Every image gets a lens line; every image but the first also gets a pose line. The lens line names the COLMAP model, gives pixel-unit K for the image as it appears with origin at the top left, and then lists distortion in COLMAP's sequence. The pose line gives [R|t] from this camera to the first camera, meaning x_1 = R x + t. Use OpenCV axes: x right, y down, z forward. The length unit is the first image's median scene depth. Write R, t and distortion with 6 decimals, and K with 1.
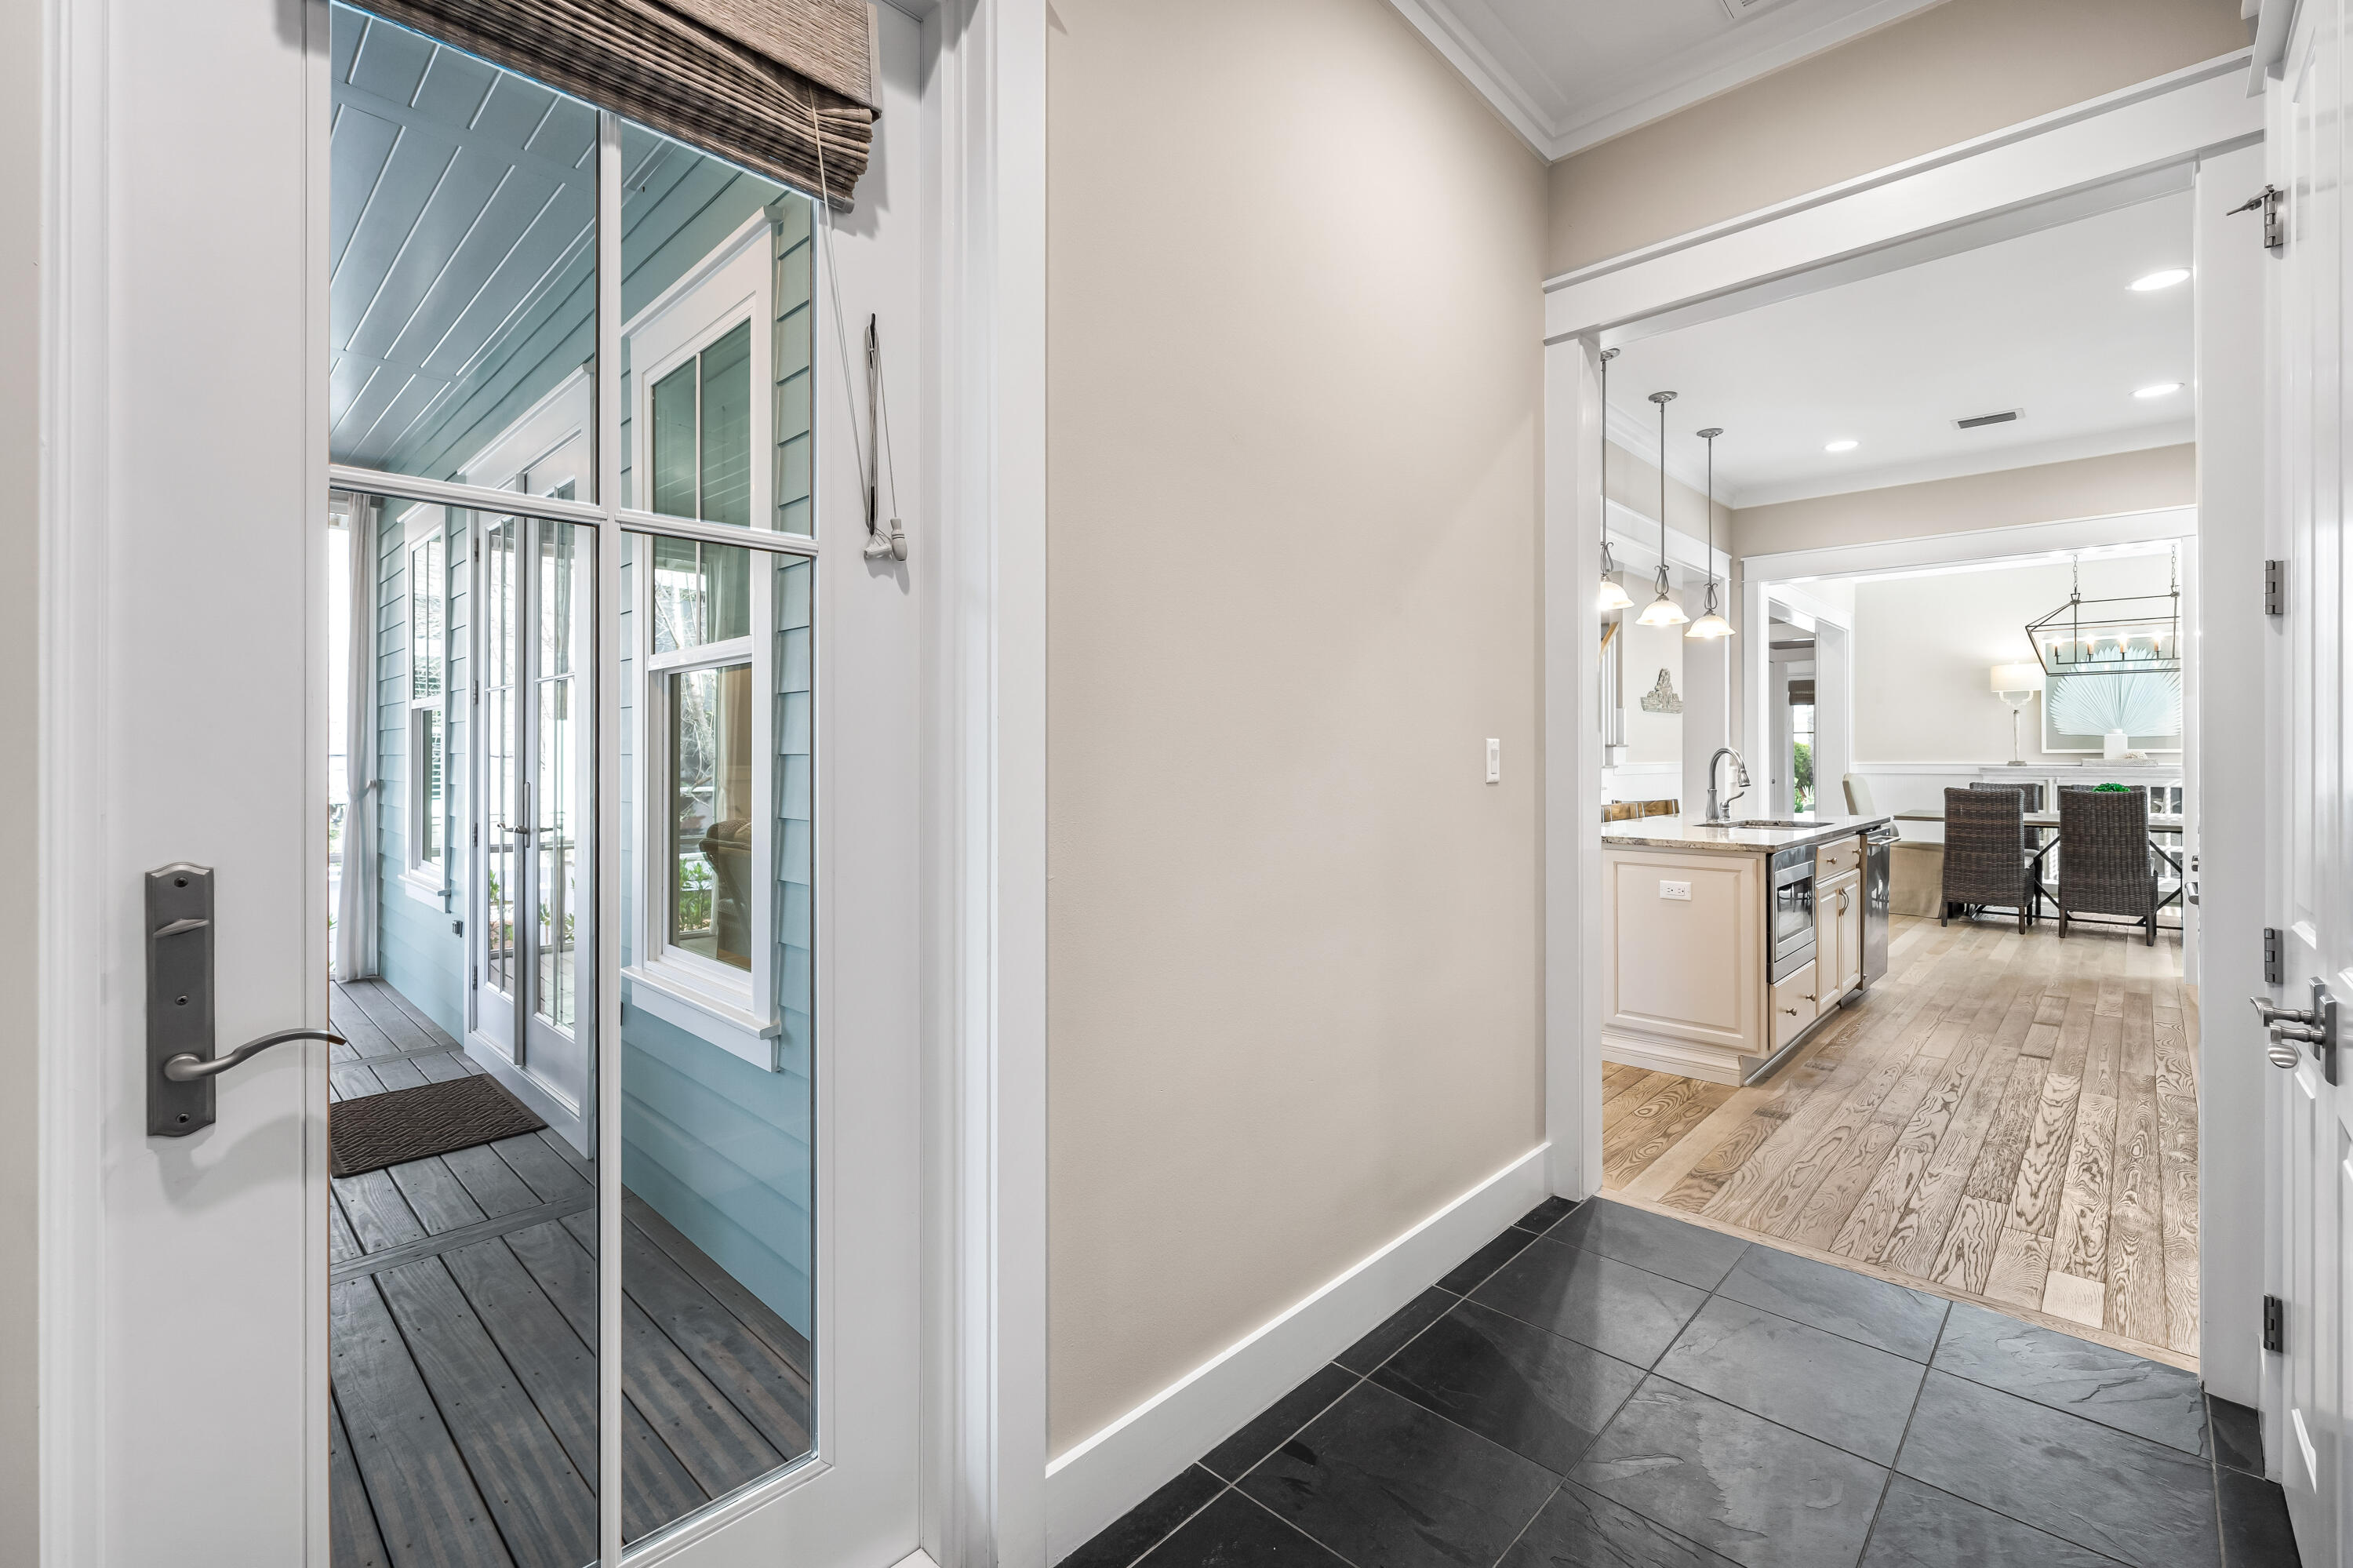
lens RADIAL K [[1014.6, 0, 1201.8], [0, 1014.6, 756.3], [0, 0, 1]] dist [0.002089, -0.000302]
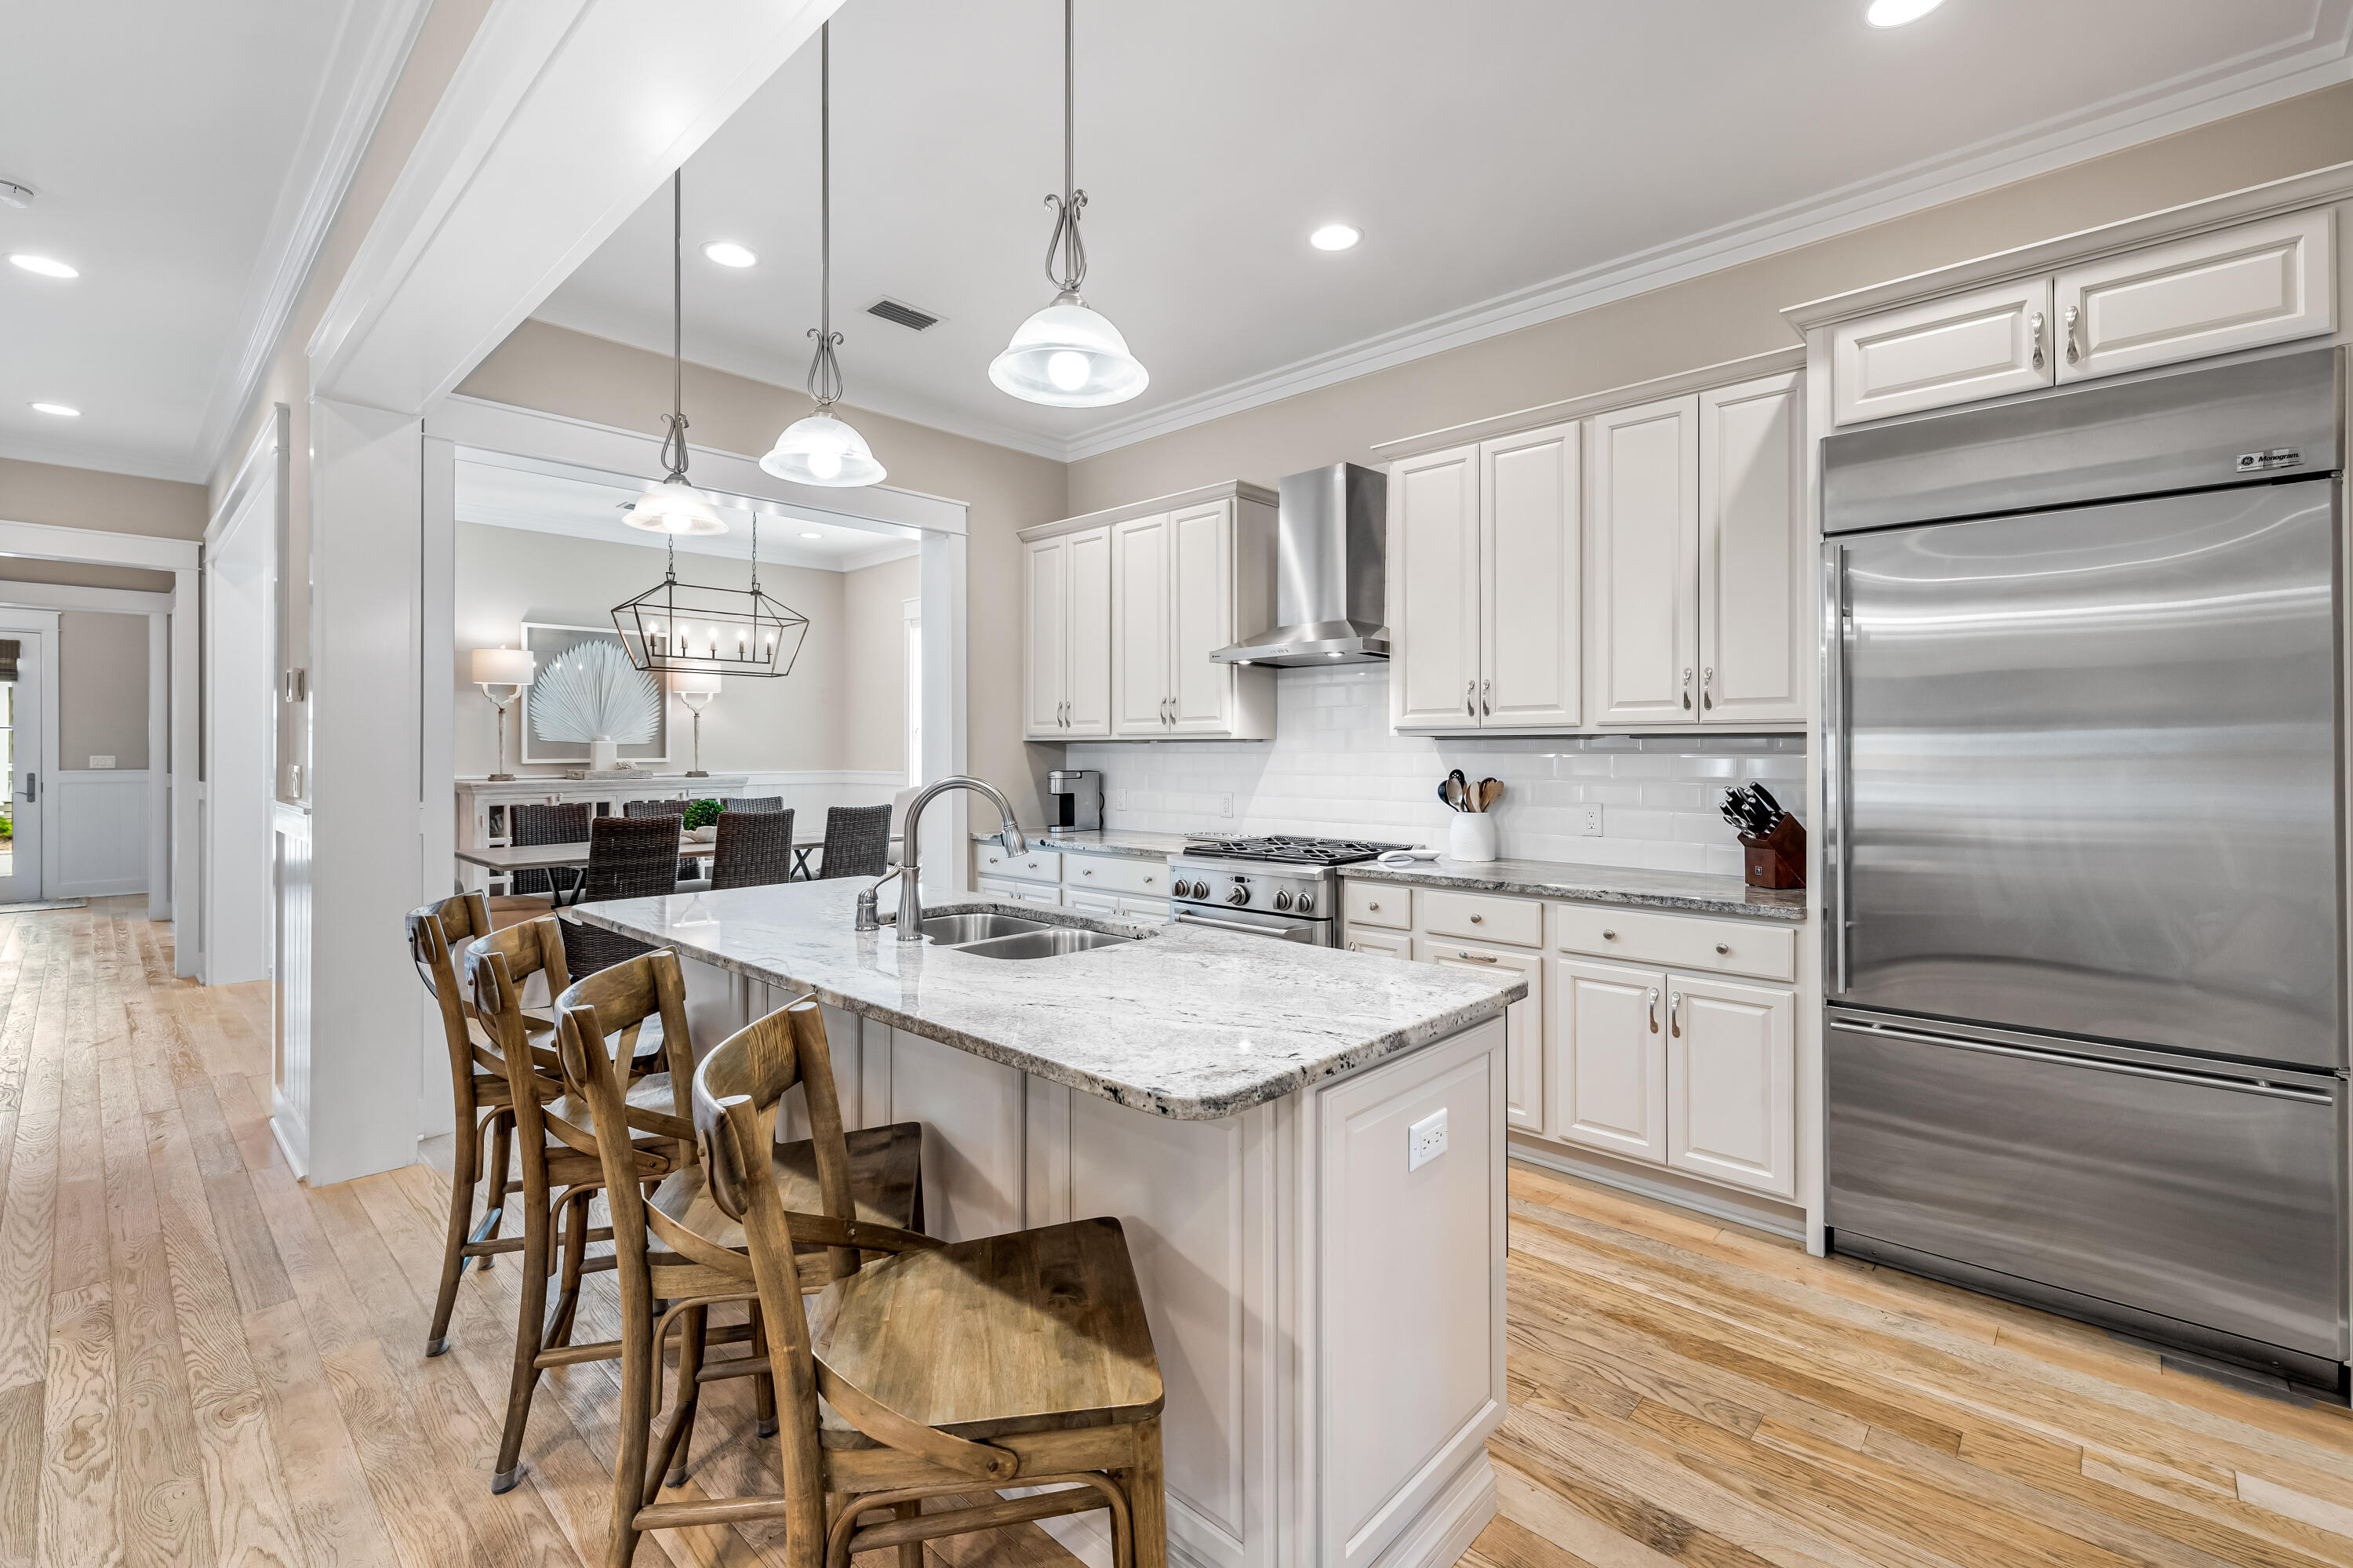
lens RADIAL K [[1014.6, 0, 1197.0], [0, 1014.6, 746.0], [0, 0, 1]] dist [0.002089, -0.000302]
pose [[-0.003207, 0.008037, 0.999963, 0.031287], [0.000235, 0.999968, -0.008036, -0.012966], [-0.999995, 0.000209, -0.003209, 0.598994]]
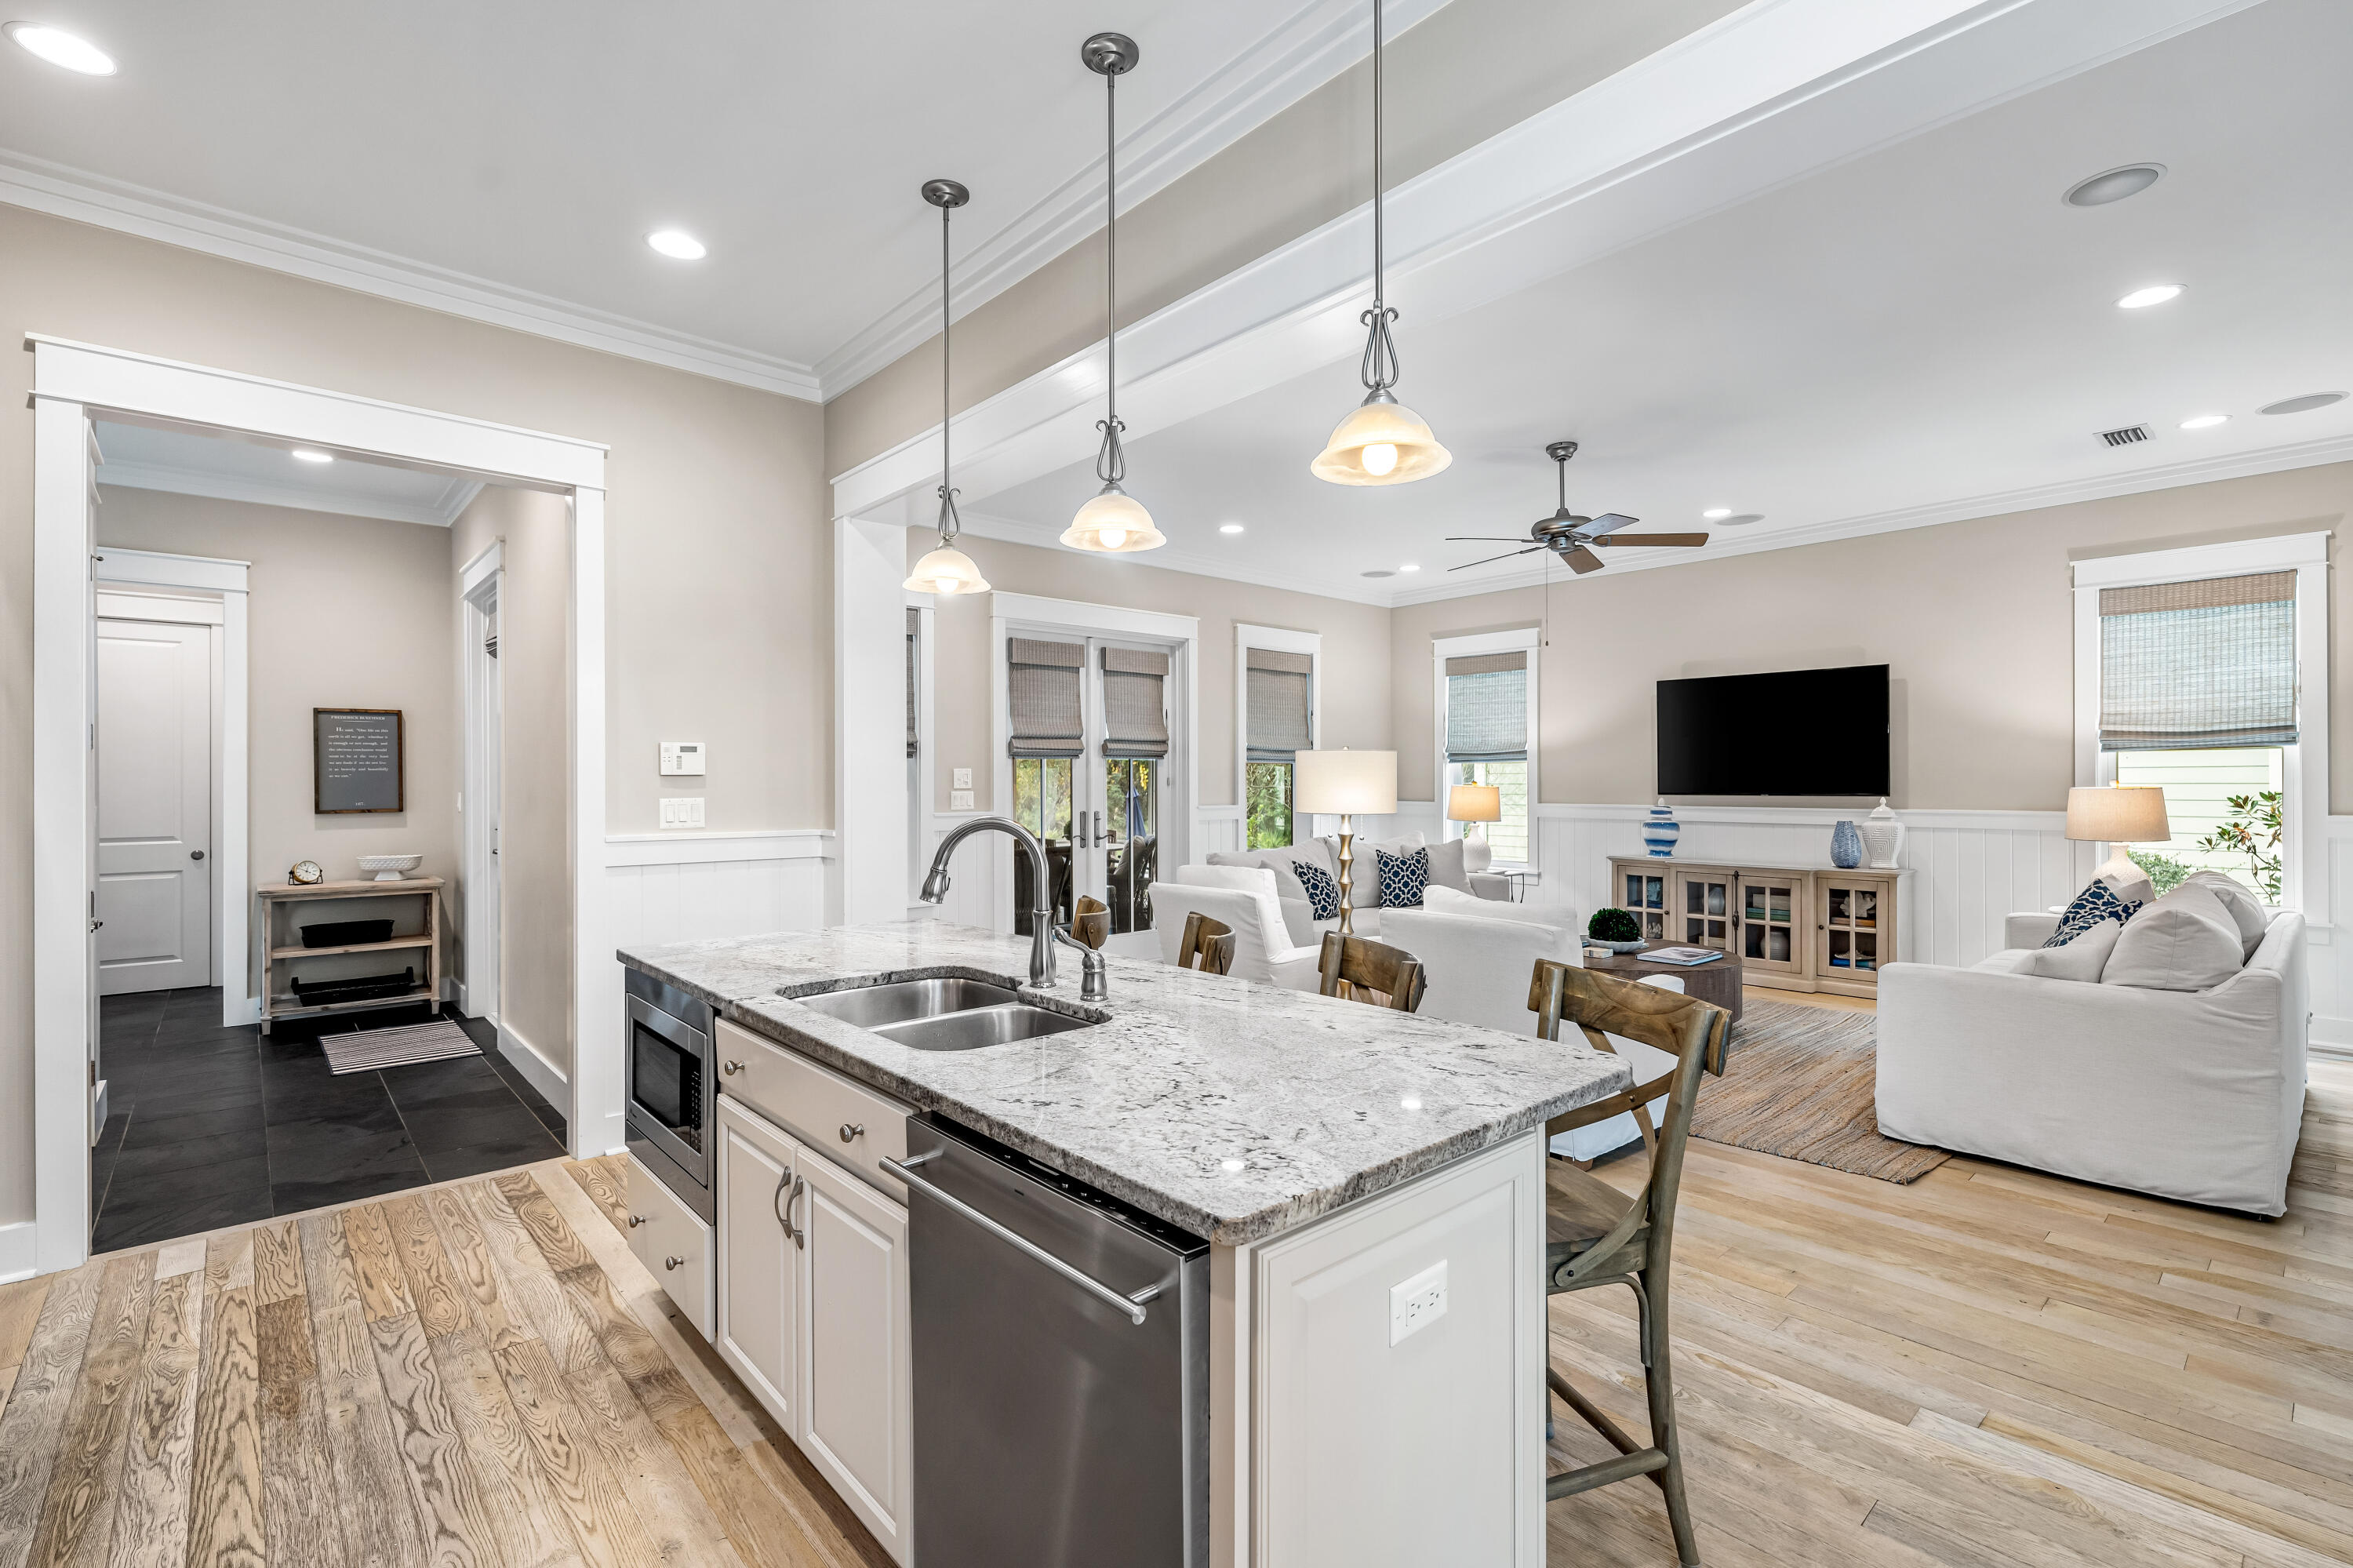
lens RADIAL K [[1069.7, 0, 1183.4], [0, 1069.7, 781.2], [0, 0, 1]] dist [0.001086, 0.000074]
pose [[-0.100183, 0.002560, -0.994966, 0.657357], [0.002264, 0.999995, 0.002345, -0.016533], [0.994966, -0.002017, -0.100188, 0.758864]]
